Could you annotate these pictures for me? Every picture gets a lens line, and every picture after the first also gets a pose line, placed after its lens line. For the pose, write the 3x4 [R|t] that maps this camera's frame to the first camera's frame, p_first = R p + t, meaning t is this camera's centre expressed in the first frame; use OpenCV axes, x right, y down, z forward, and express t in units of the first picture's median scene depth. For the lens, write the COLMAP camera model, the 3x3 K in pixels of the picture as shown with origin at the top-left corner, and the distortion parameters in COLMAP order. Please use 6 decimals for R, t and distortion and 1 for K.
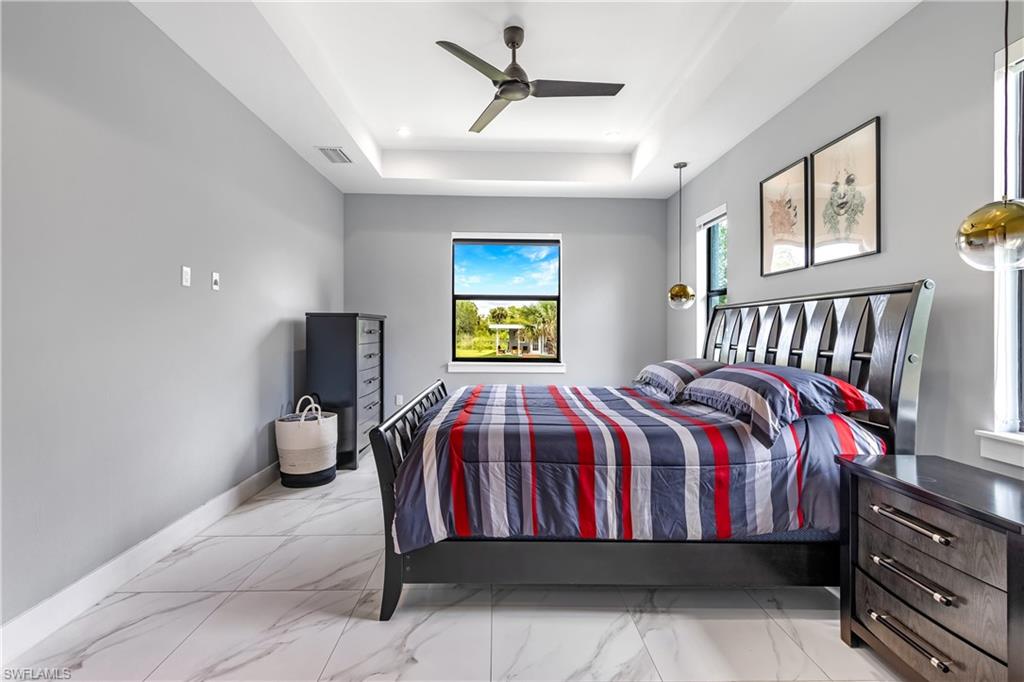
lens RADIAL K [[469.2, 0, 509.4], [0, 469.2, 335.1], [0, 0, 1]] dist [0.008663, 0.000006]
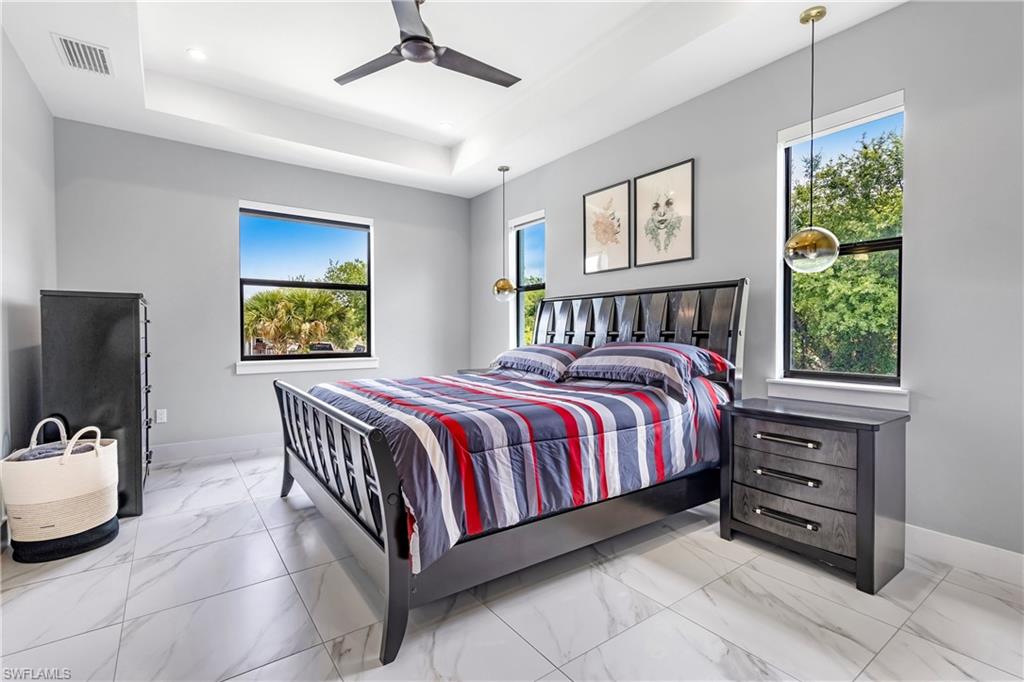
lens RADIAL K [[465.3, 0, 505.4], [0, 465.3, 341.7], [0, 0, 1]] dist [0.010411, 0.000071]
pose [[0.829623, -0.022246, 0.557880, -0.507446], [0.014037, 0.999721, 0.018991, 0.037502], [-0.558147, -0.007924, 0.829704, 0.210477]]
